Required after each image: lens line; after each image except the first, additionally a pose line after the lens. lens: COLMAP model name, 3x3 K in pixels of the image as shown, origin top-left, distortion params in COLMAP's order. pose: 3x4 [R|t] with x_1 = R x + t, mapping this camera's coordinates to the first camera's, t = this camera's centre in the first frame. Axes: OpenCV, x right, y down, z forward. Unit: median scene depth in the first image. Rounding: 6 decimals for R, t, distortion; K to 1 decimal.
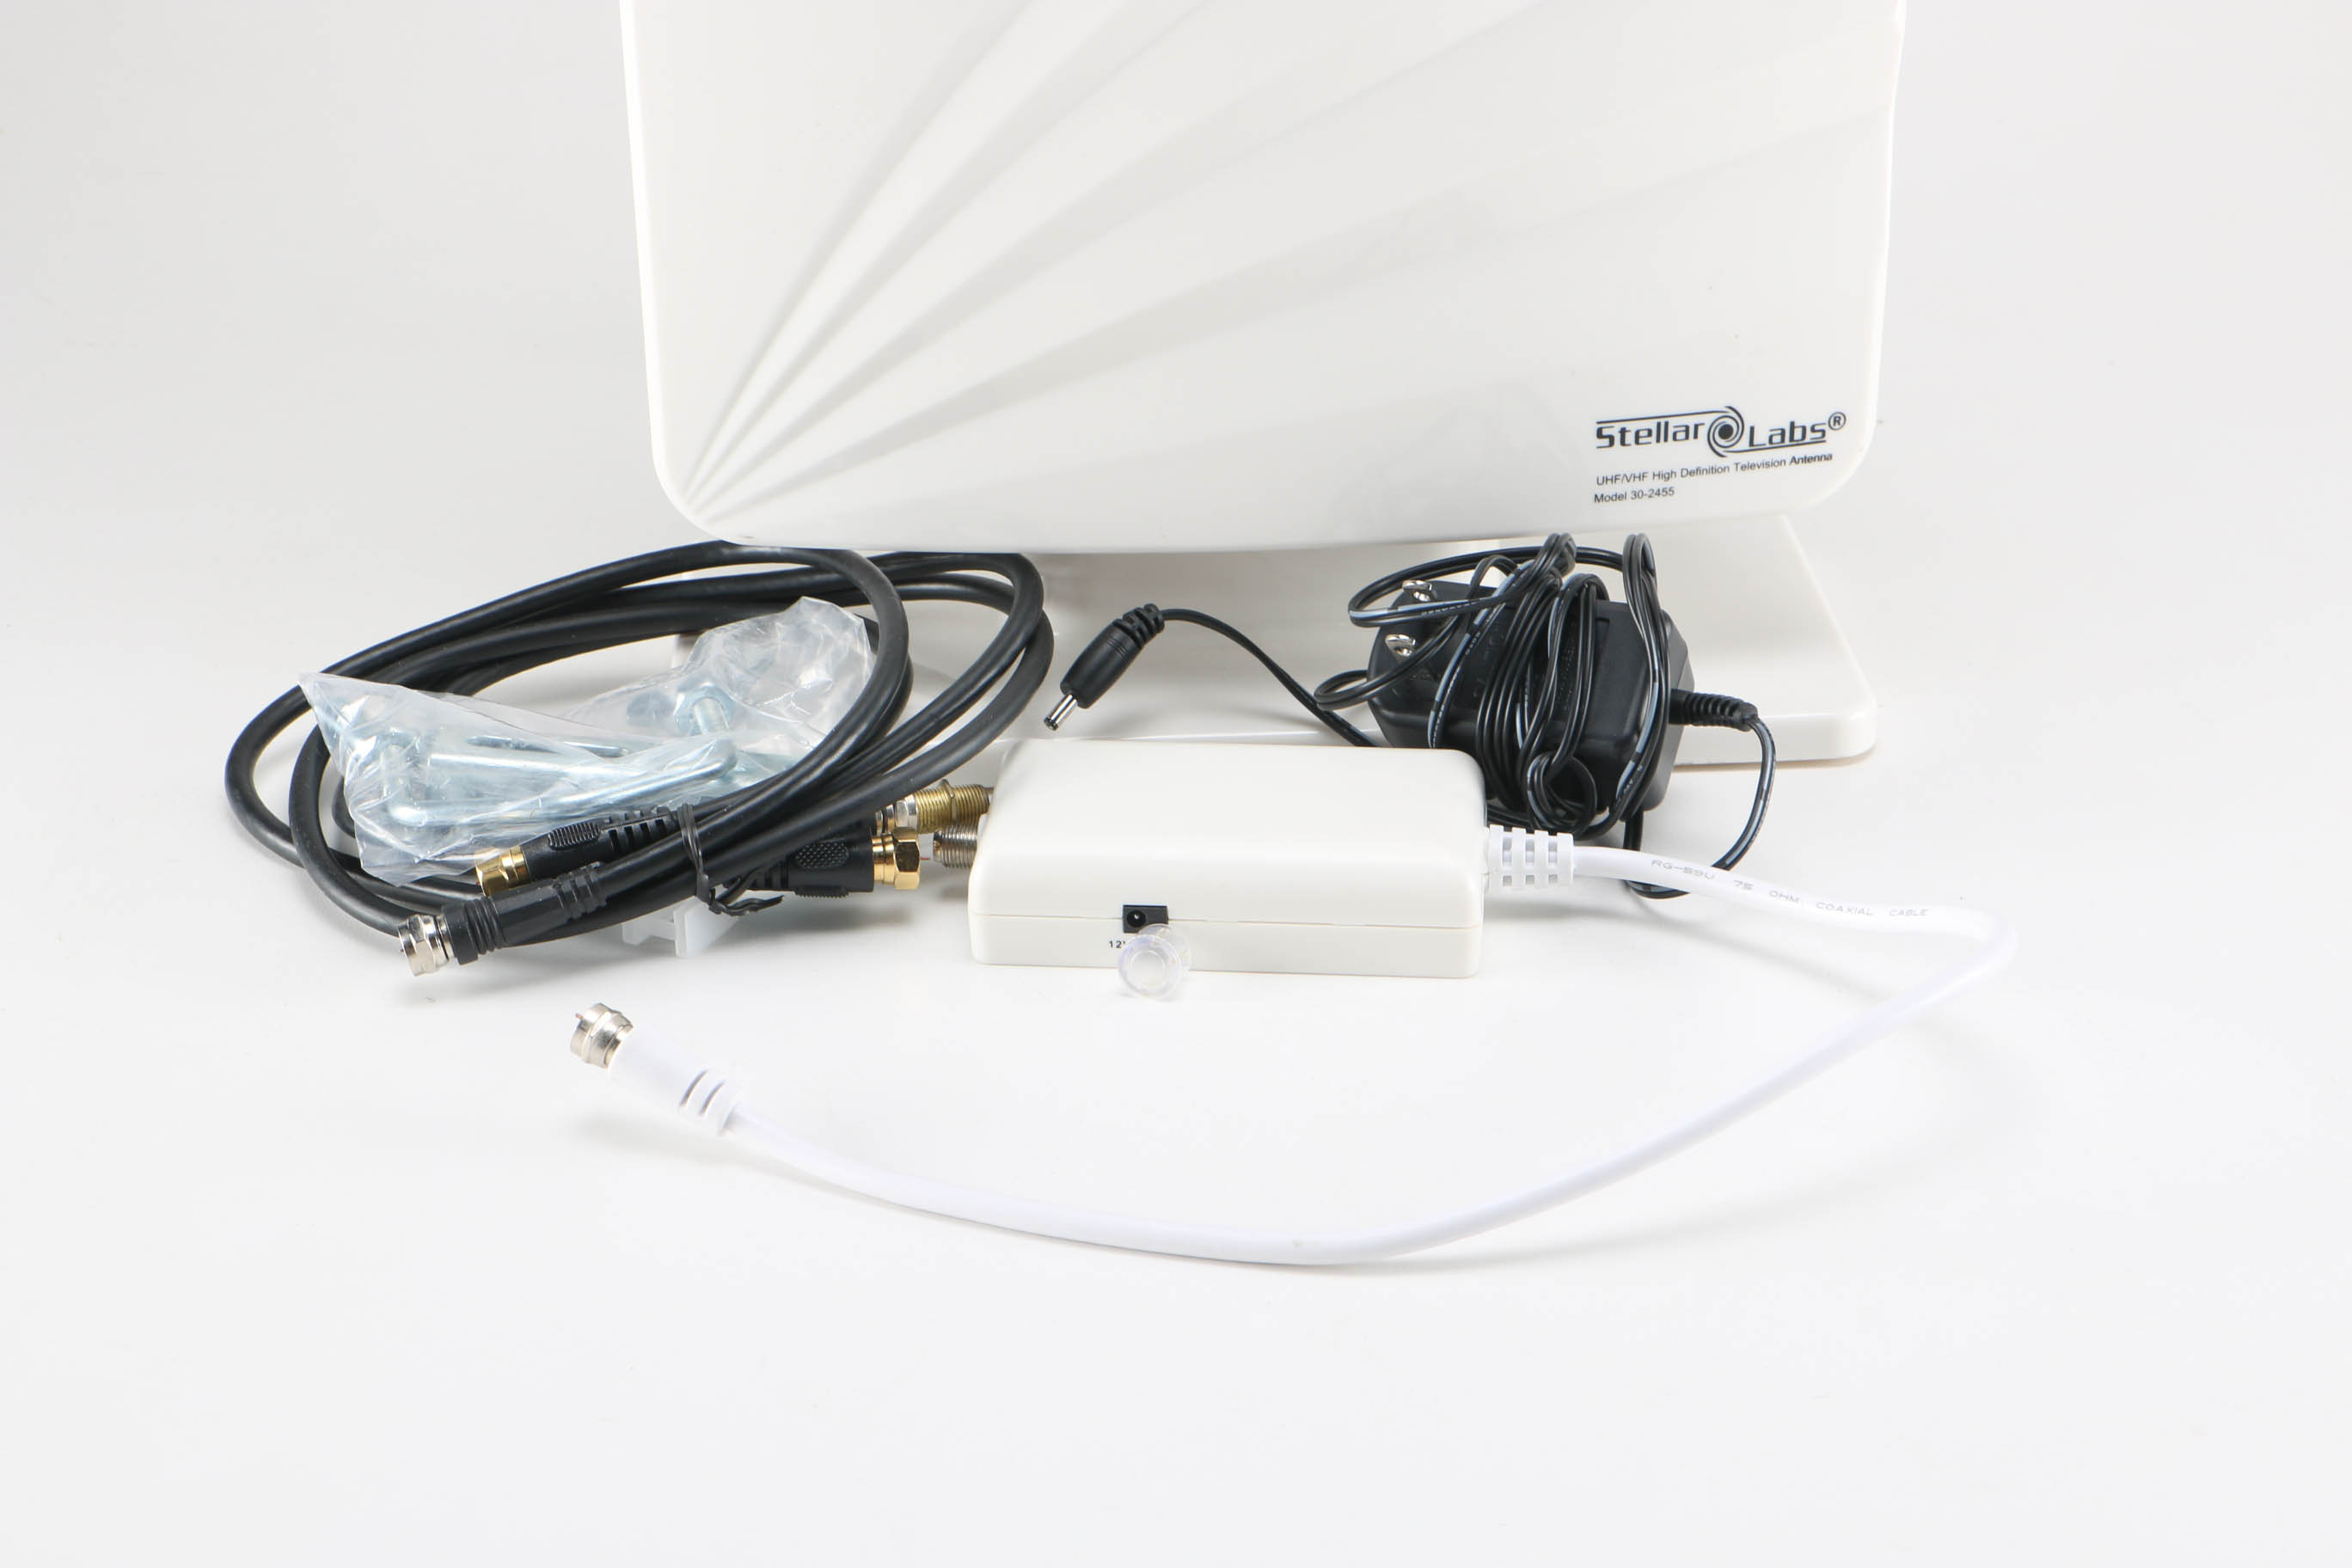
lens RADIAL K [[4833.7, 0, 1176.0], [0, 4833.7, 784.0], [0, 0, 1]] dist [0.216779, 0.009291]
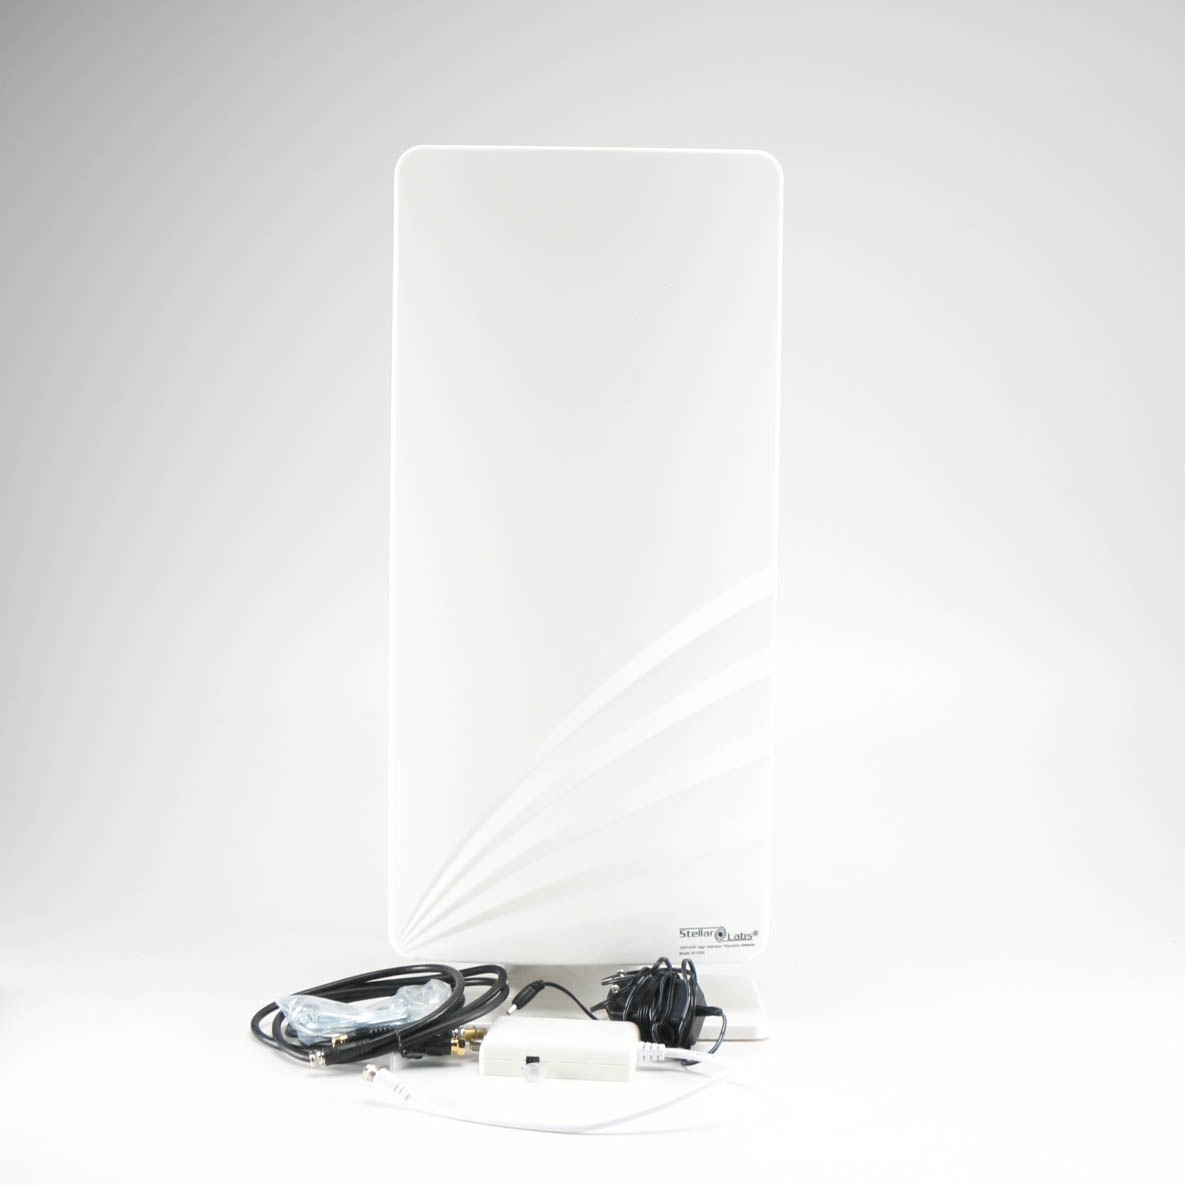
lens RADIAL K [[2368.4, 0, 592.5], [0, 2368.4, 592.5], [0, 0, 1]] dist [-0.061475, -0.107564]
pose [[0.999542, 0.029189, -0.007985, 0.035503], [-0.030251, 0.956737, -0.289377, 0.174703], [-0.000808, 0.289486, 0.957182, -0.595888]]
